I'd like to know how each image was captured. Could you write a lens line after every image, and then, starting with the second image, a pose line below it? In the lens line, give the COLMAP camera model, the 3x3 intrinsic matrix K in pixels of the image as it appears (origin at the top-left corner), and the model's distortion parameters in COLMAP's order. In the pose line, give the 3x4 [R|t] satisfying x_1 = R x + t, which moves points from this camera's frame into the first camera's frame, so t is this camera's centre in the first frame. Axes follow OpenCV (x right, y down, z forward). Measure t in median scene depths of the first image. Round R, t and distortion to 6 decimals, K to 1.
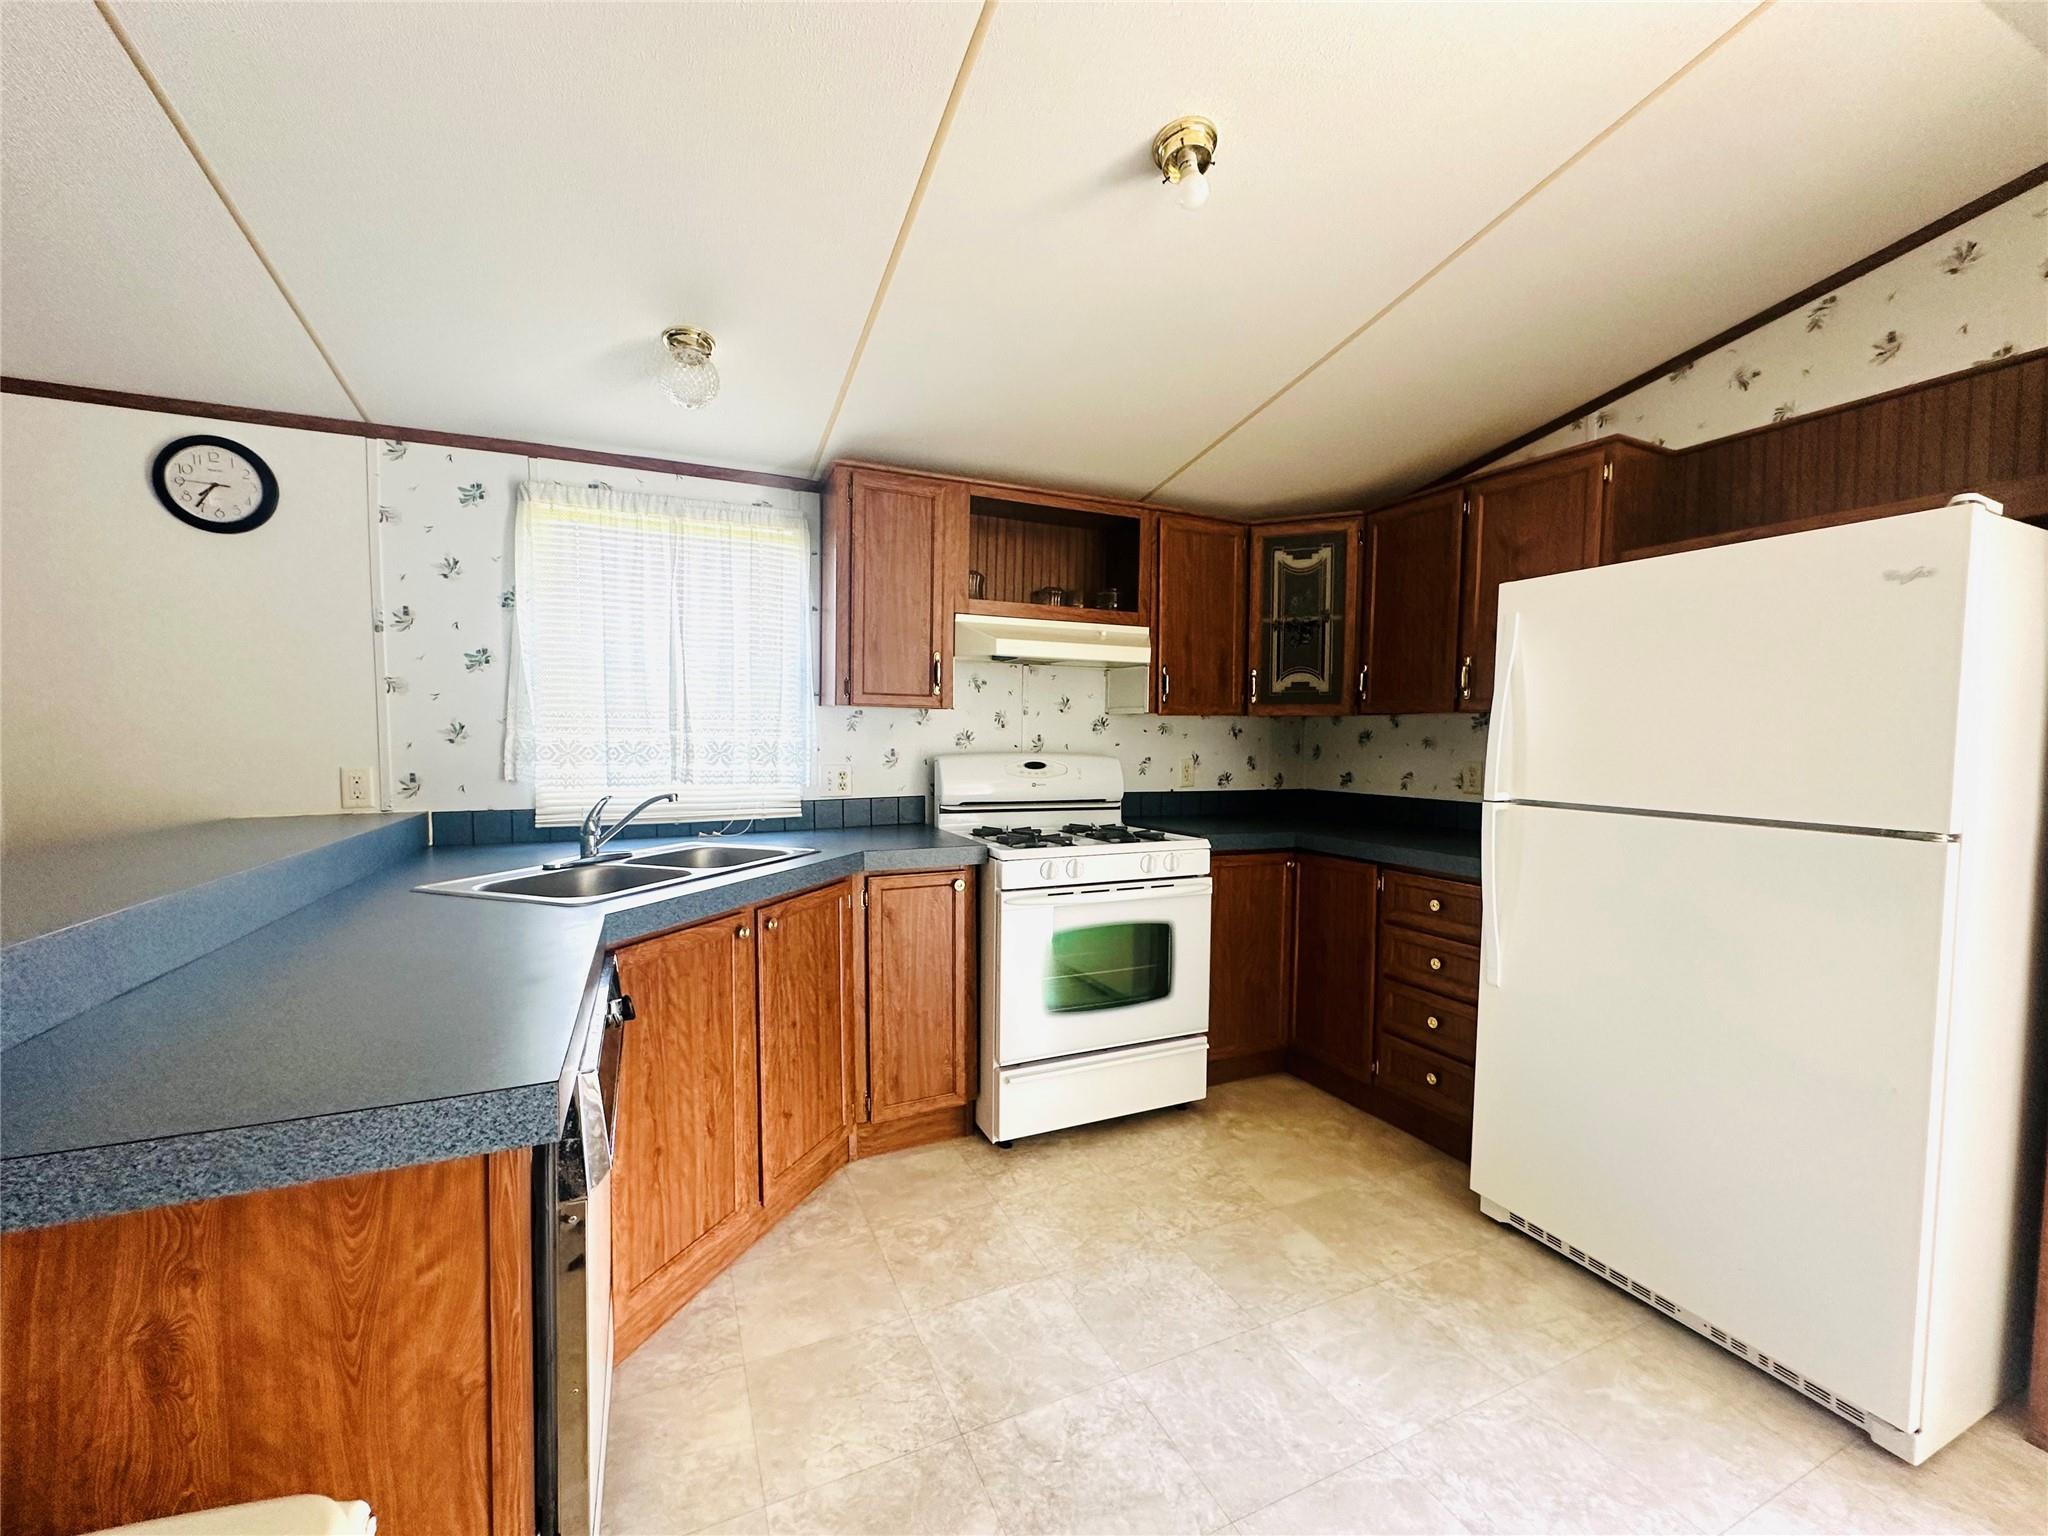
lens RADIAL K [[817.3, 0, 1023.4], [0, 817.3, 775.5], [0, 0, 1]] dist [-0.001297, 0.000003]
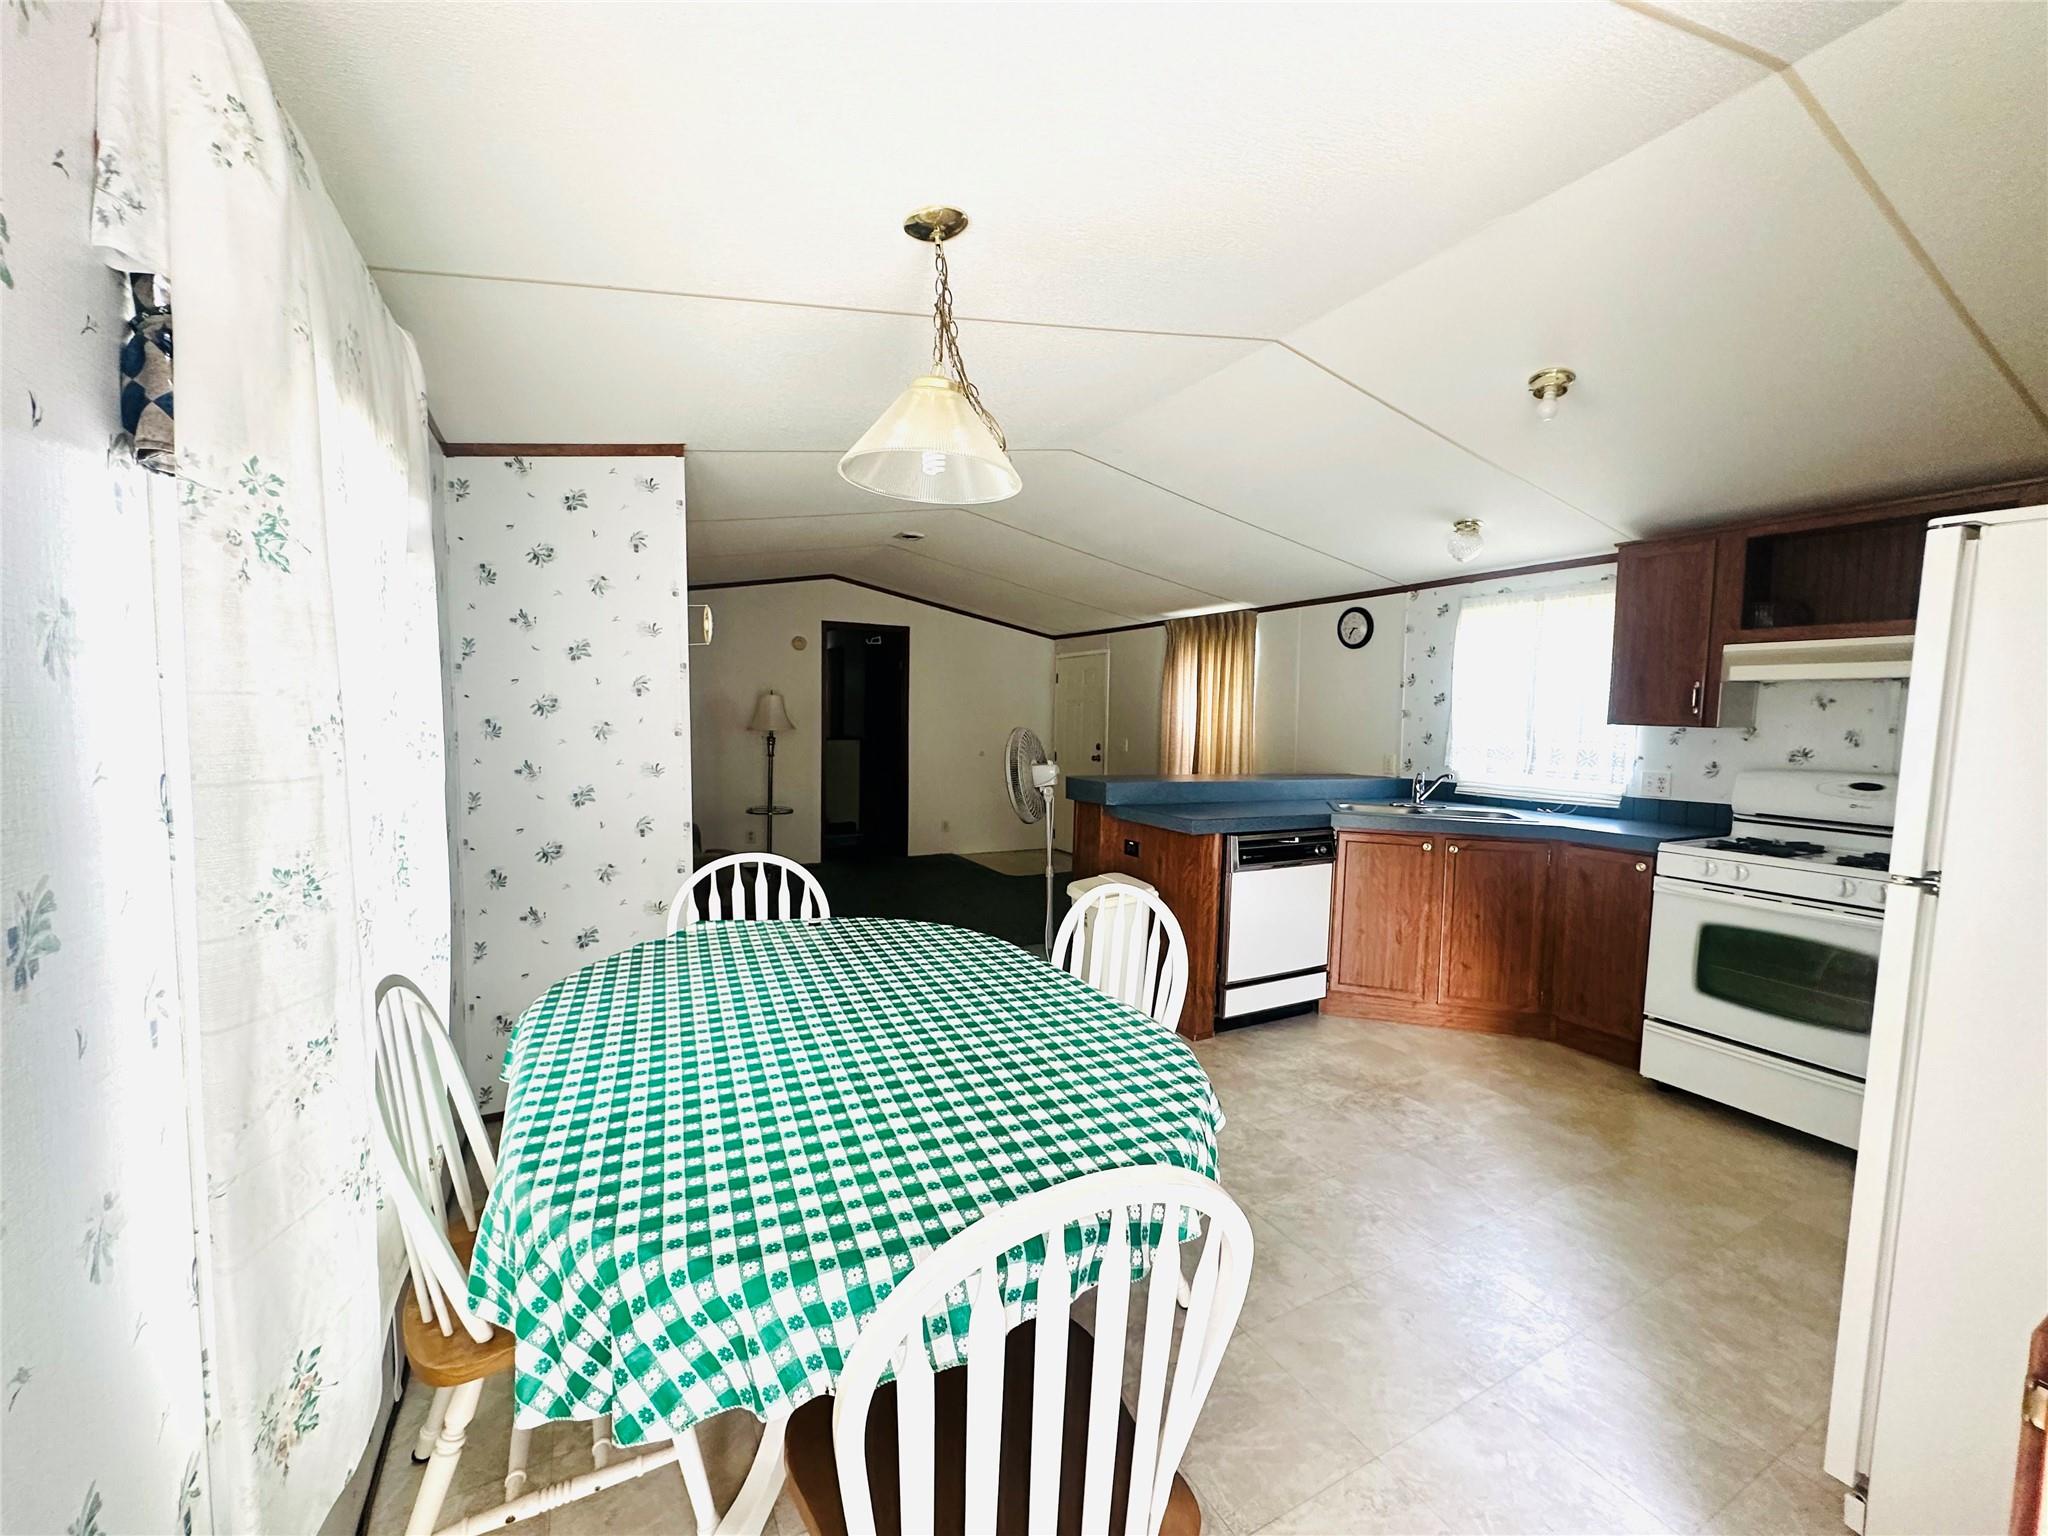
lens RADIAL K [[817.3, 0, 1023.4], [0, 817.3, 775.5], [0, 0, 1]] dist [-0.001297, 0.000003]
pose [[0.069823, 0.066950, -0.995310, 1.114890], [-0.072966, 0.995416, 0.061839, -0.015637], [0.994887, 0.068306, 0.074388, -0.062238]]
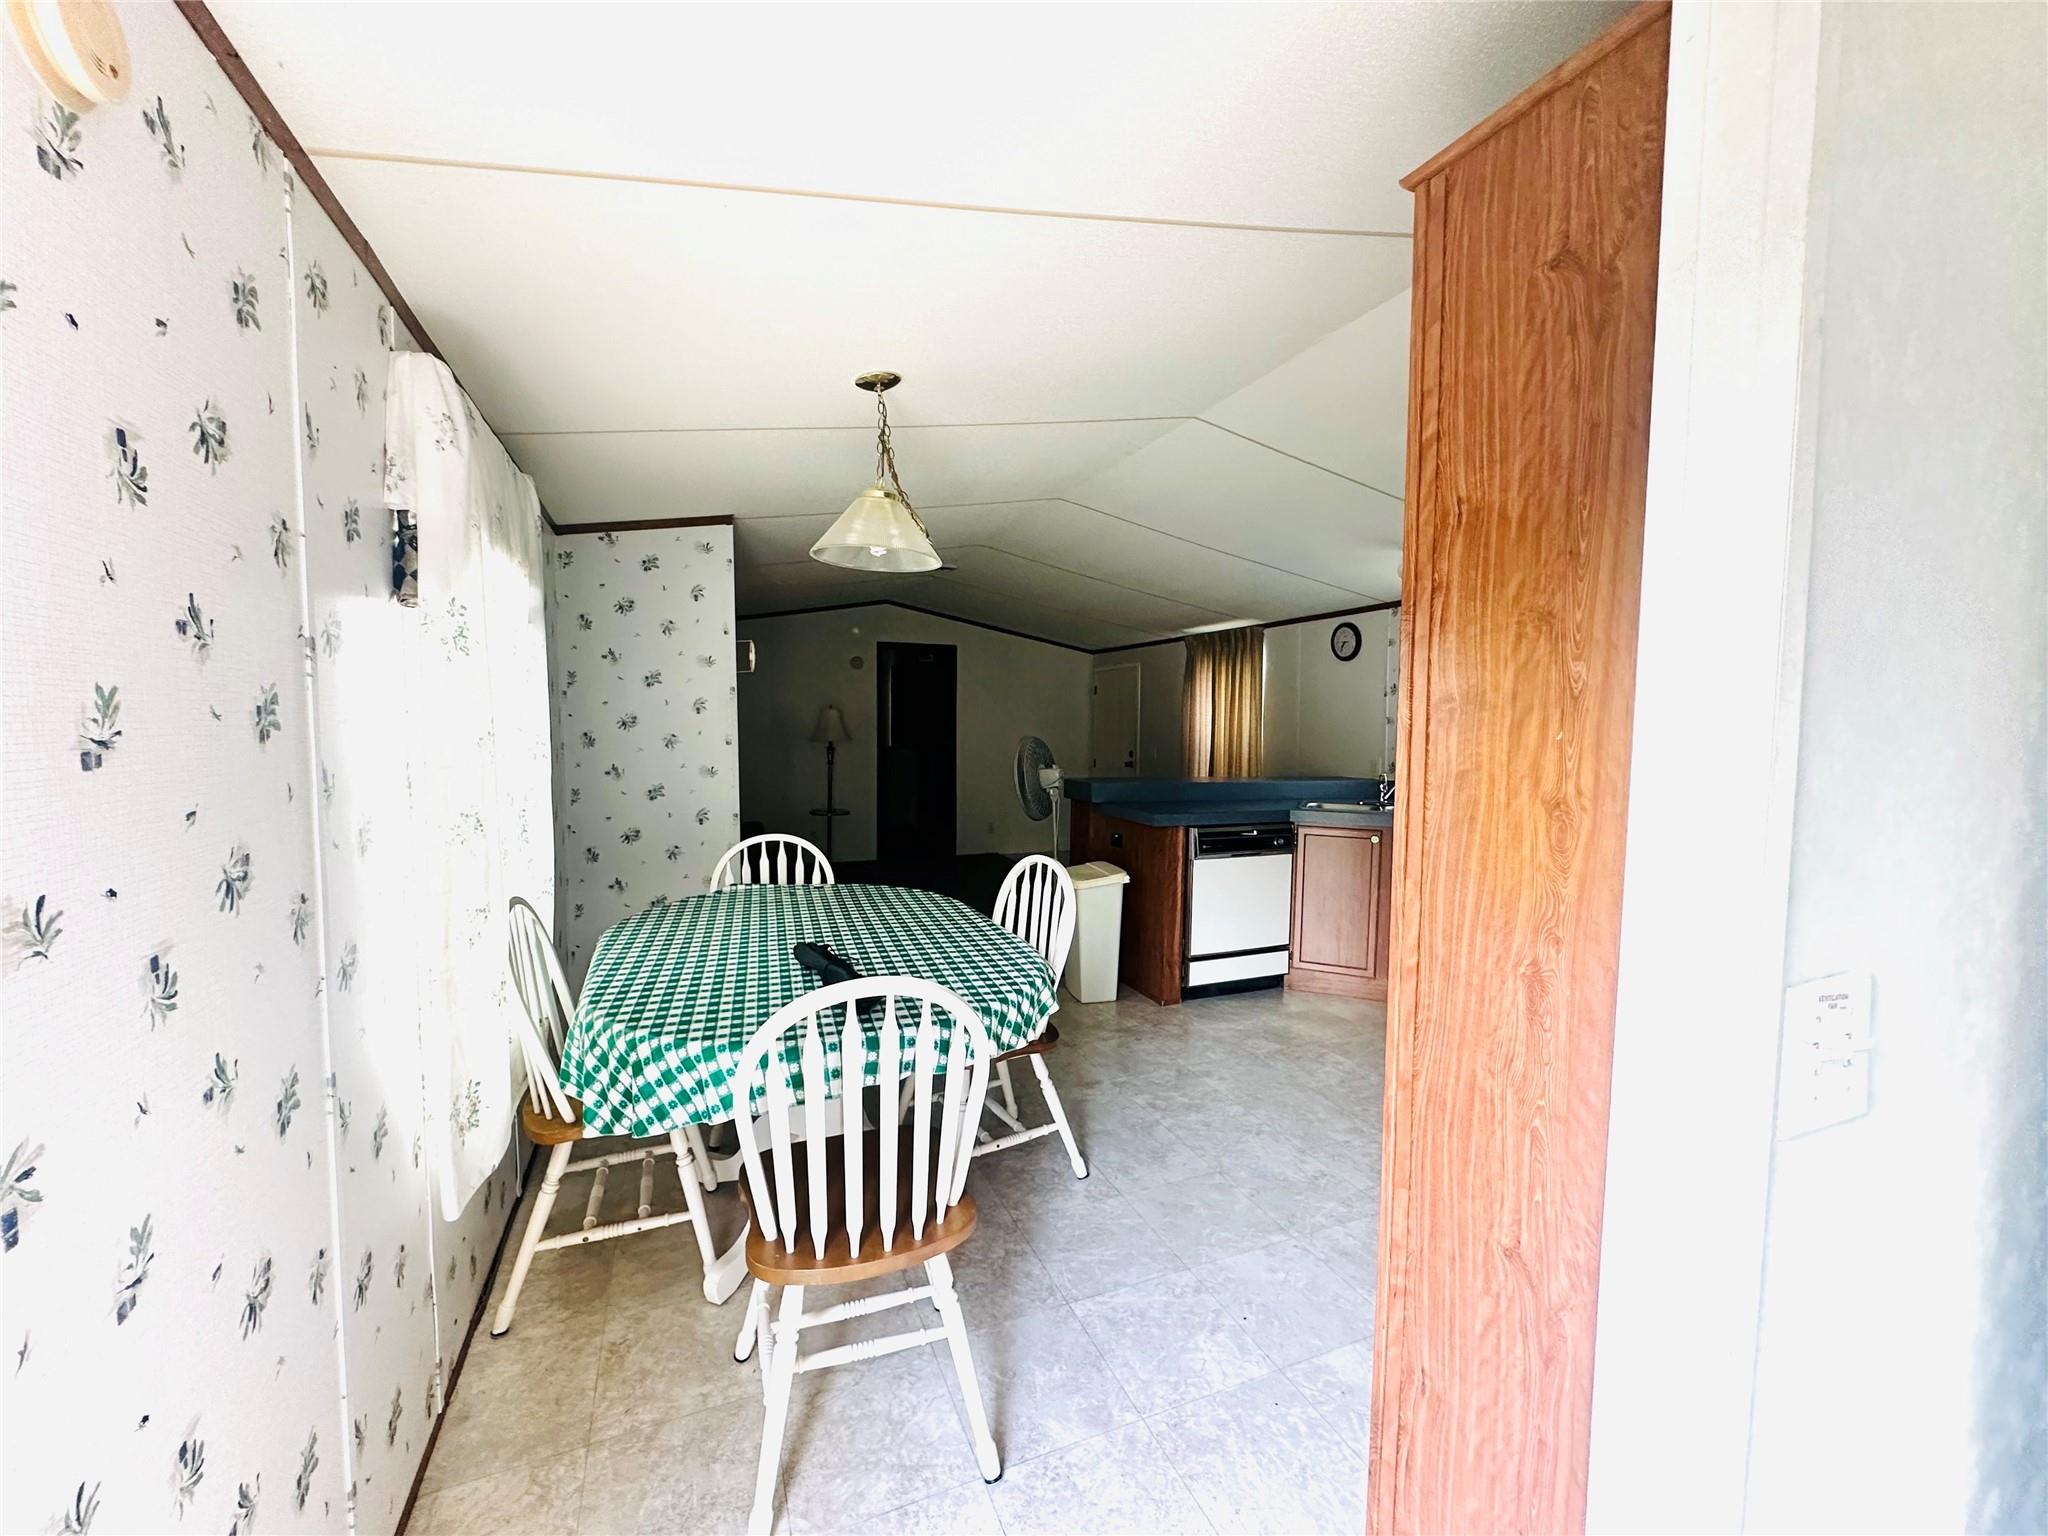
lens RADIAL K [[817.3, 0, 1023.4], [0, 817.3, 775.5], [0, 0, 1]] dist [-0.001297, 0.000003]
pose [[-0.031179, 0.055381, -0.997978, 1.368240], [-0.064391, 0.996278, 0.057299, -0.027027], [0.997438, 0.066047, -0.027497, 0.102682]]
